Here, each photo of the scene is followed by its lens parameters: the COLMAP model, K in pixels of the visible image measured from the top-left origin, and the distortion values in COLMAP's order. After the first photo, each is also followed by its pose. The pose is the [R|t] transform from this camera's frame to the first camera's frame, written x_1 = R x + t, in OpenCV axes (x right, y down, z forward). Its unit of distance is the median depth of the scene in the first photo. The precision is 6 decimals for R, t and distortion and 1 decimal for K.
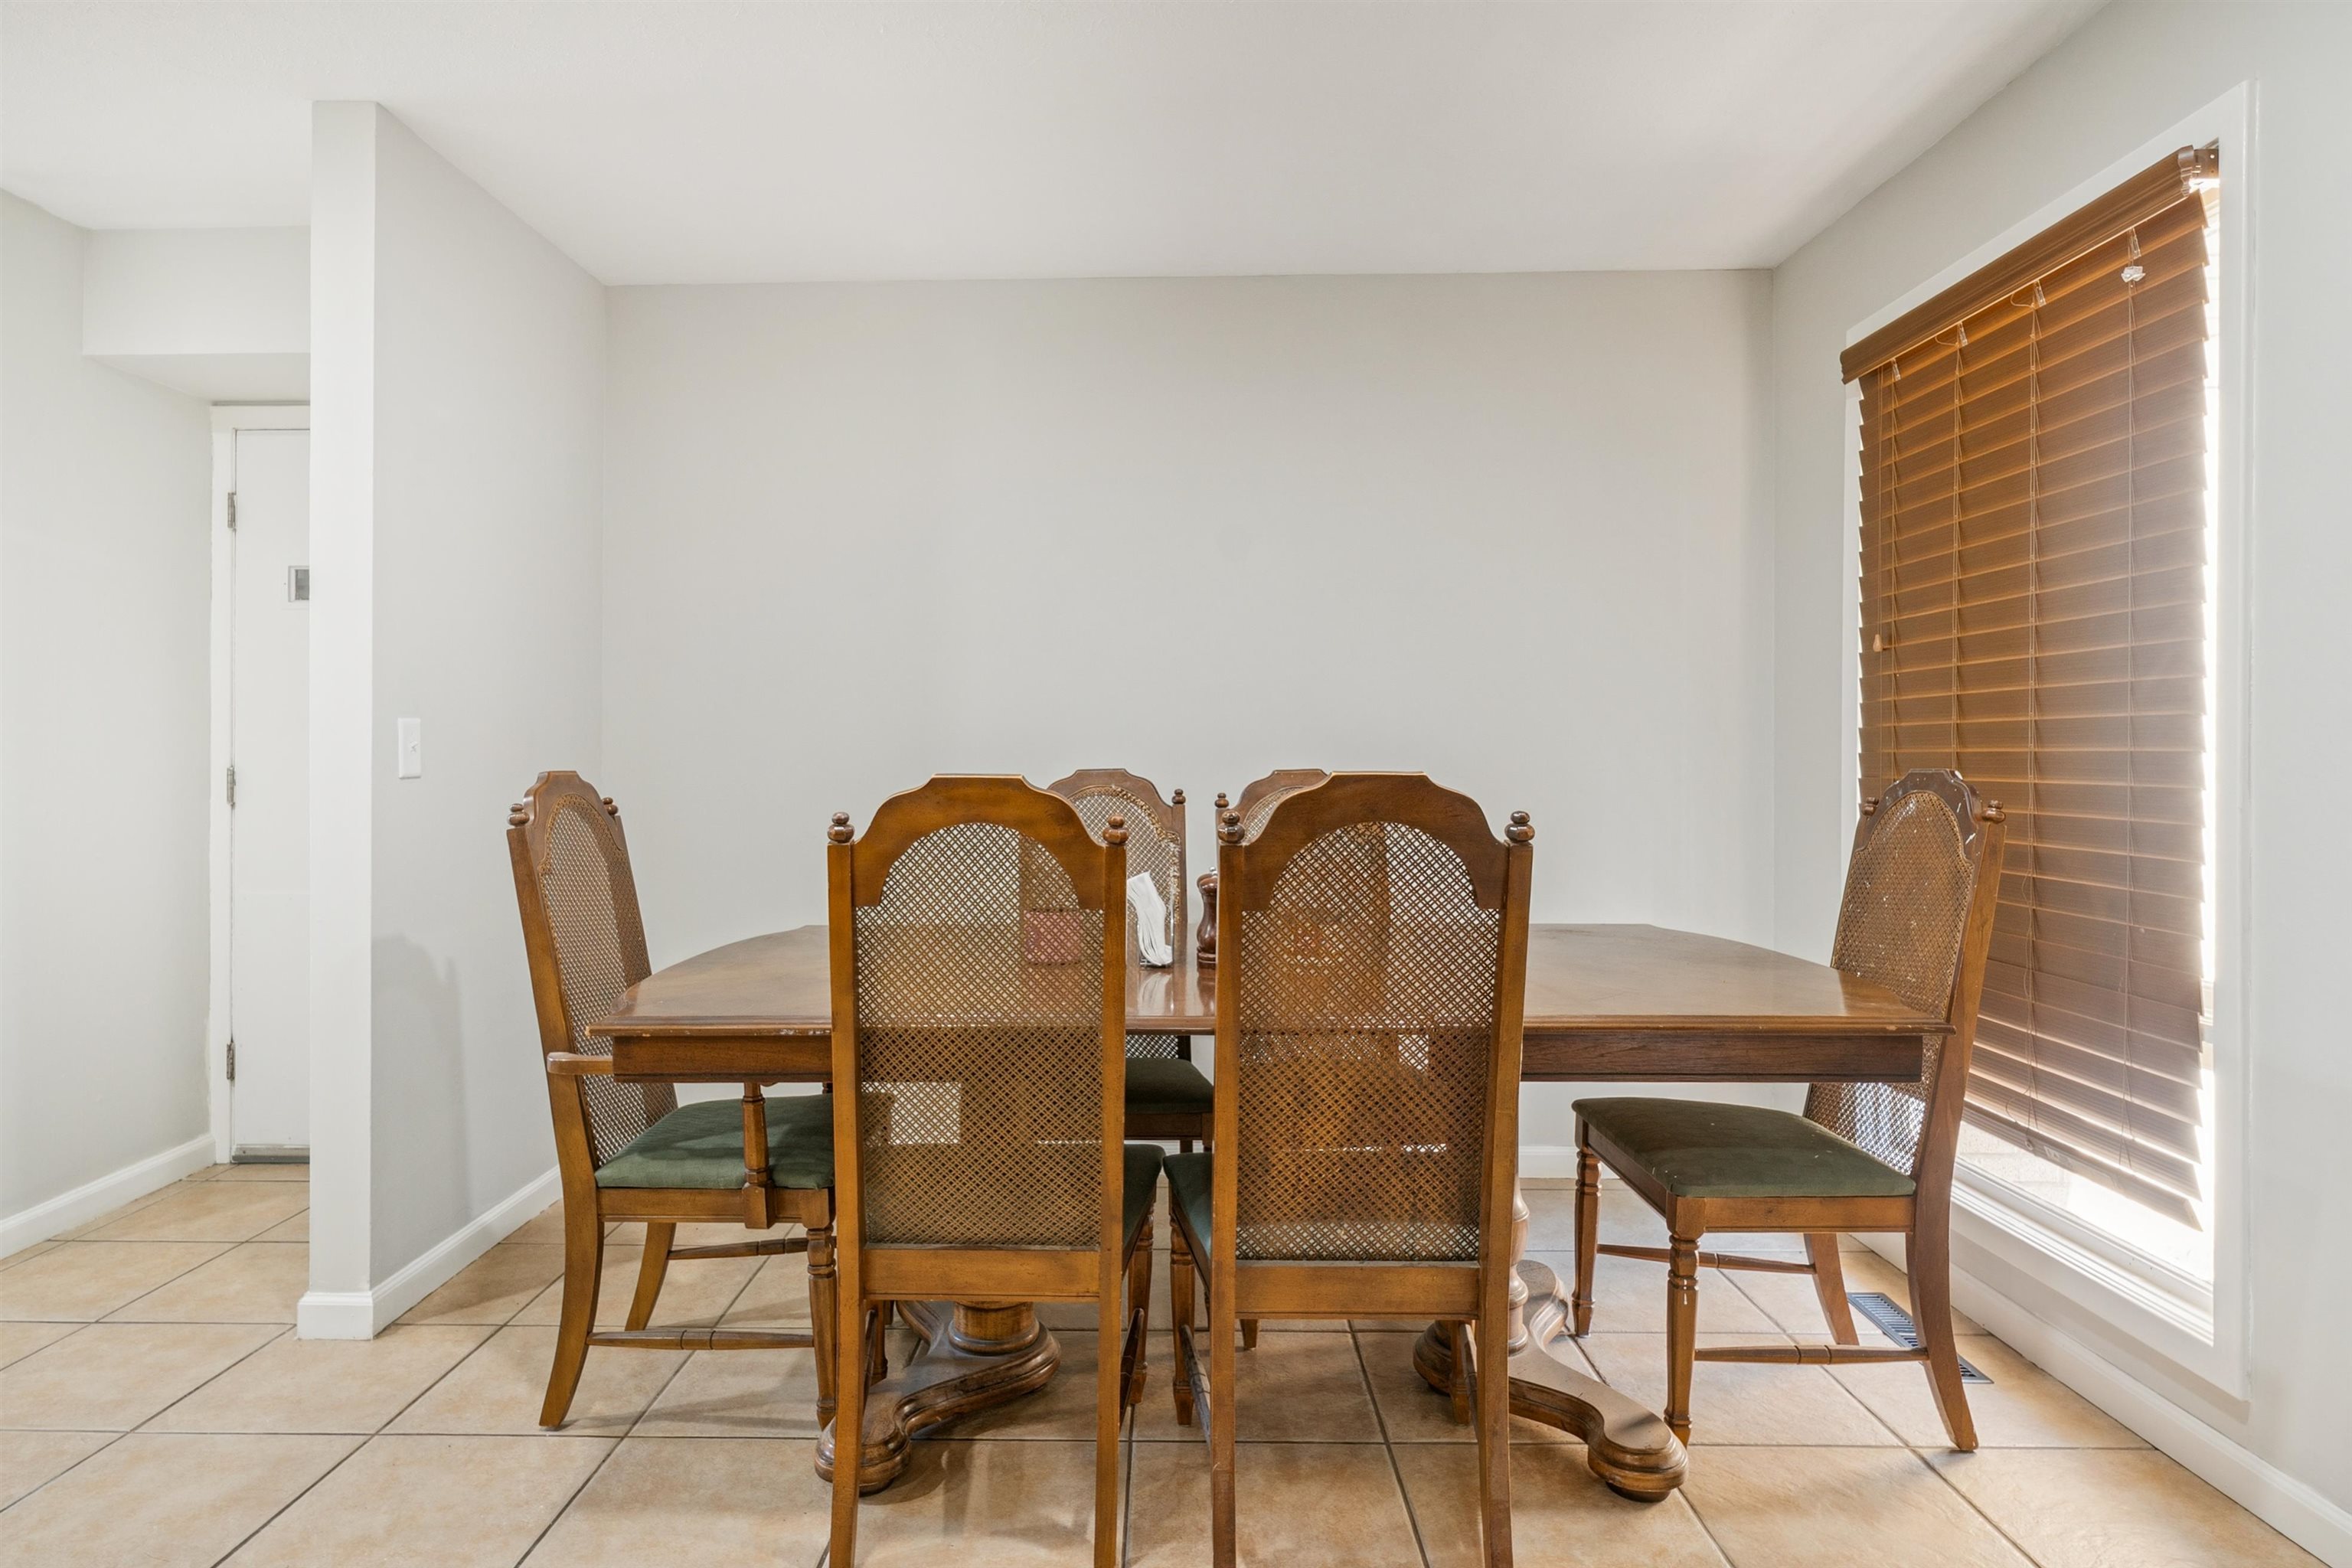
lens RADIAL K [[1298.7, 0, 1167.4], [0, 1298.7, 772.8], [0, 0, 1]] dist [-0.007670, 0.000460]
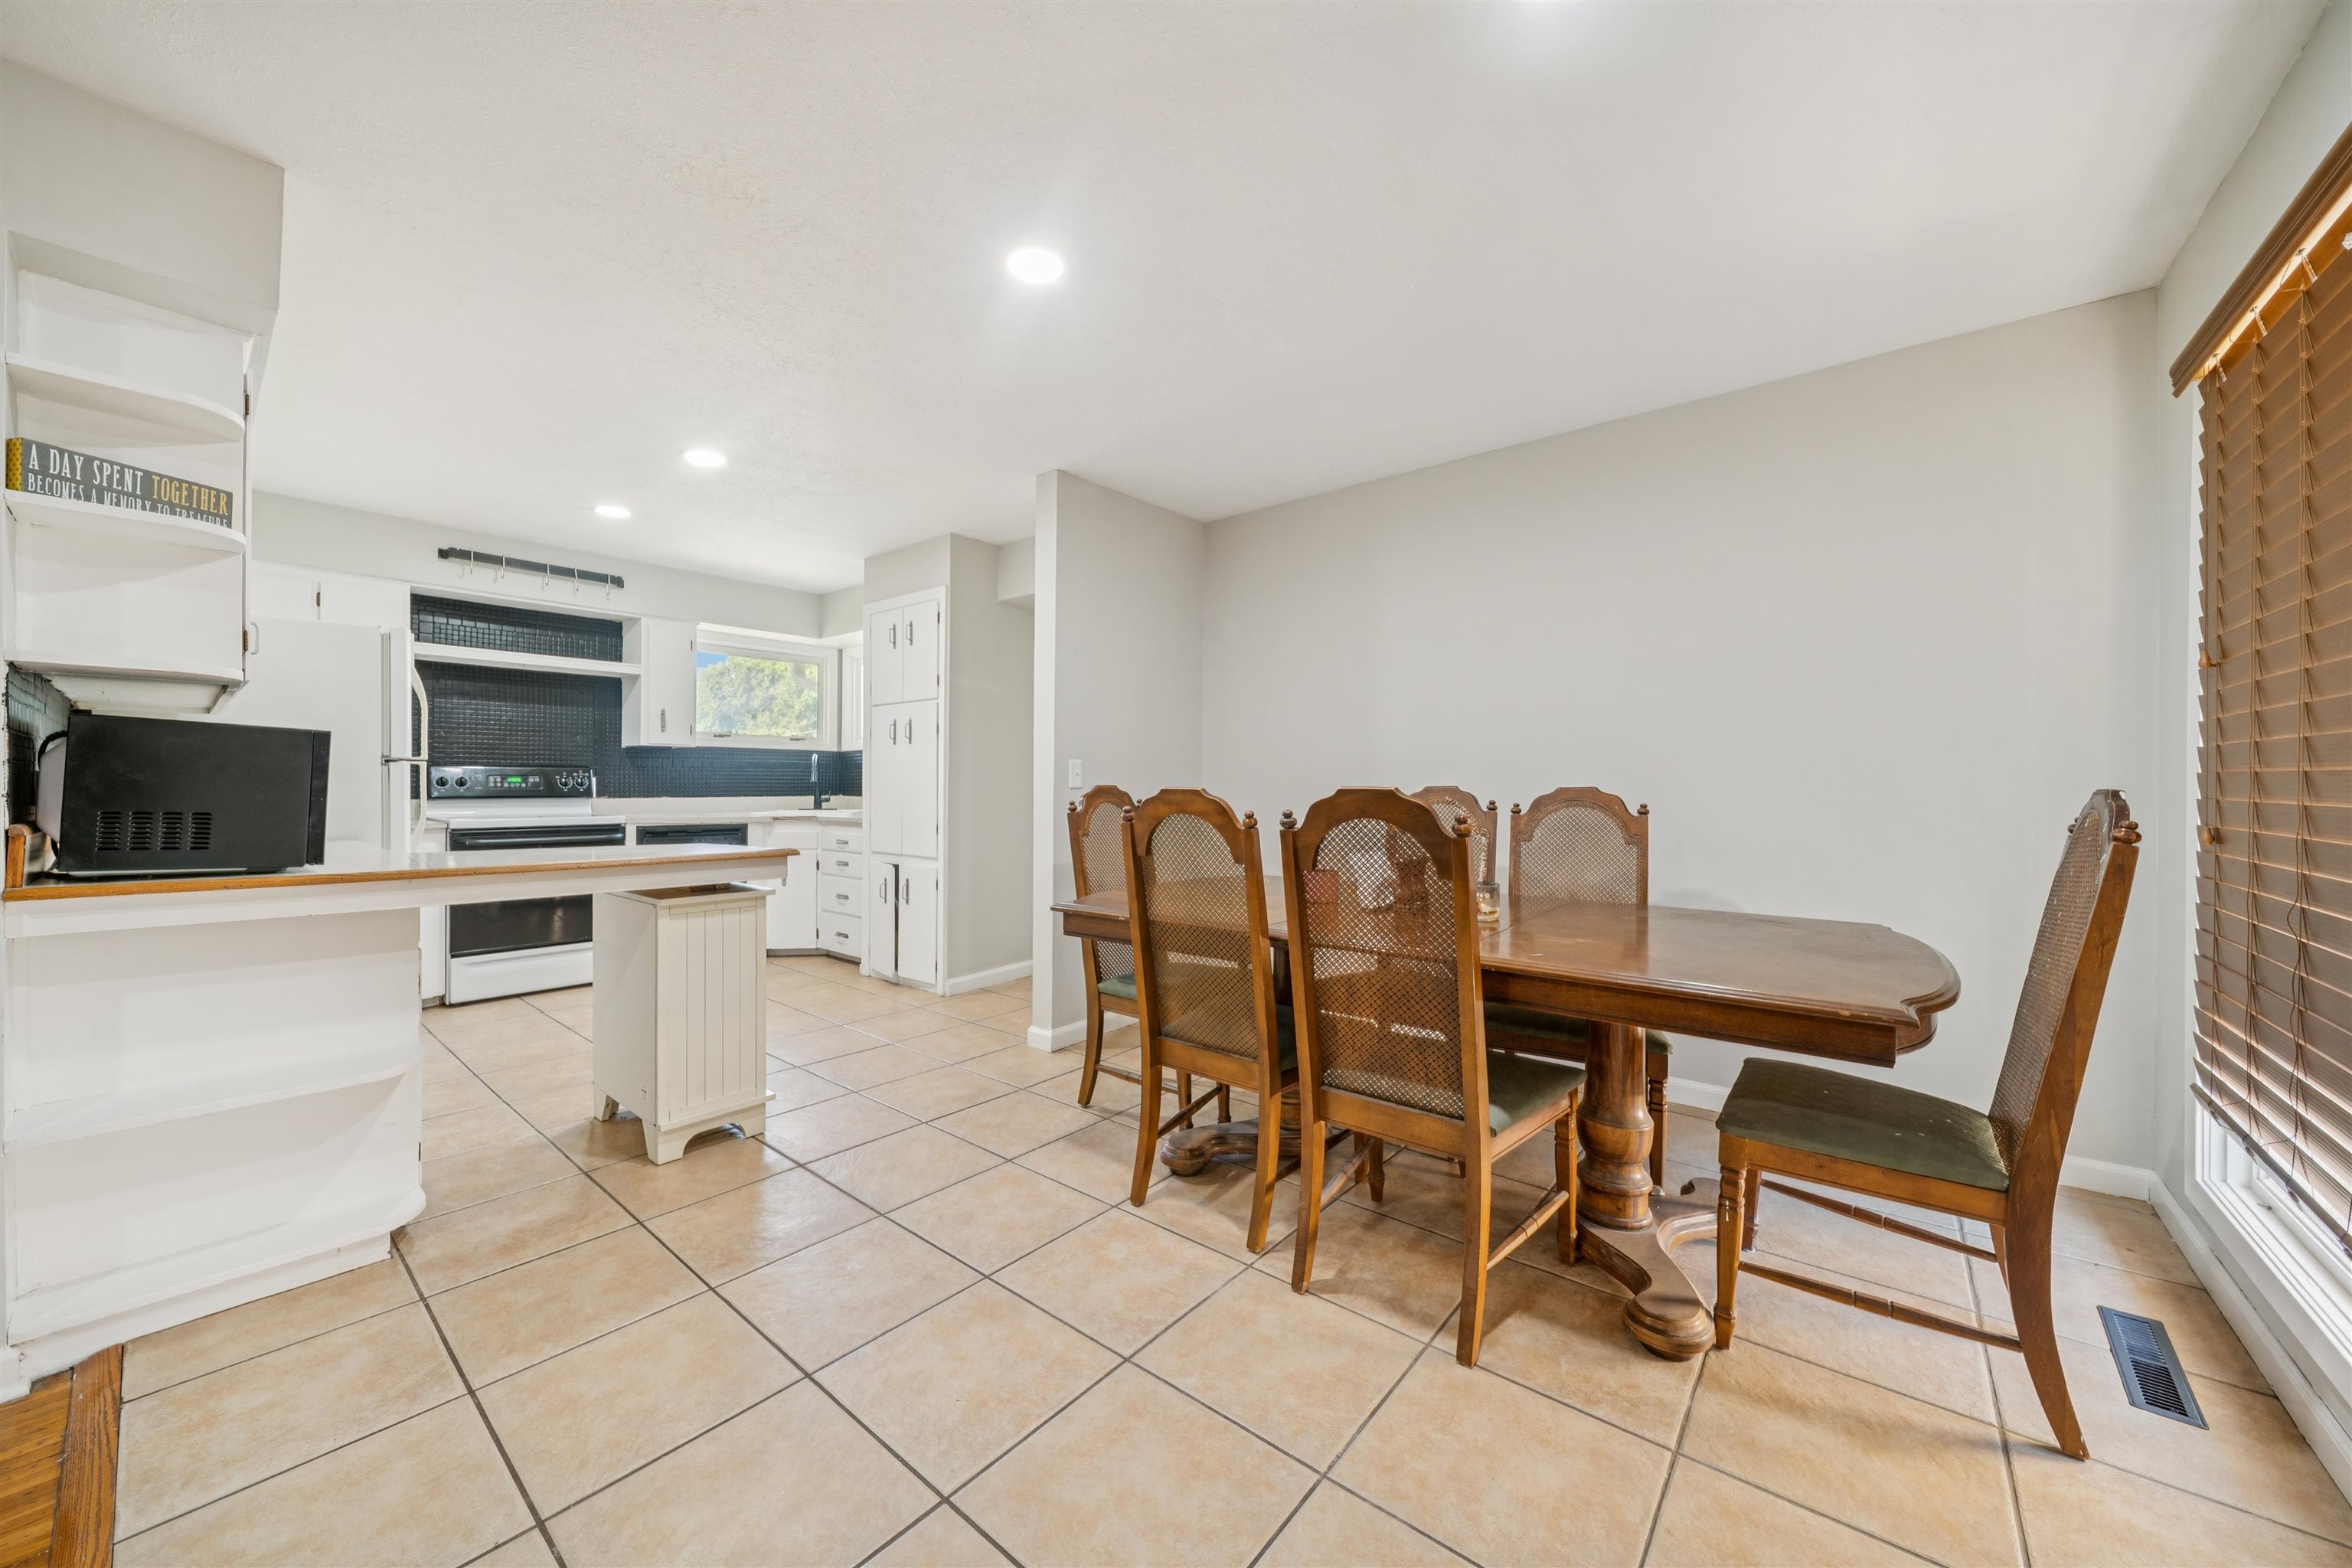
lens RADIAL K [[863.2, 0, 1148.5], [0, 863.2, 783.1], [0, 0, 1]] dist [-0.014577, -0.000142]
pose [[0.766357, 0.001747, -0.642413, 0.477674], [-0.005411, 0.999978, -0.003736, -0.000068], [0.642392, 0.006339, 0.766350, 0.019900]]
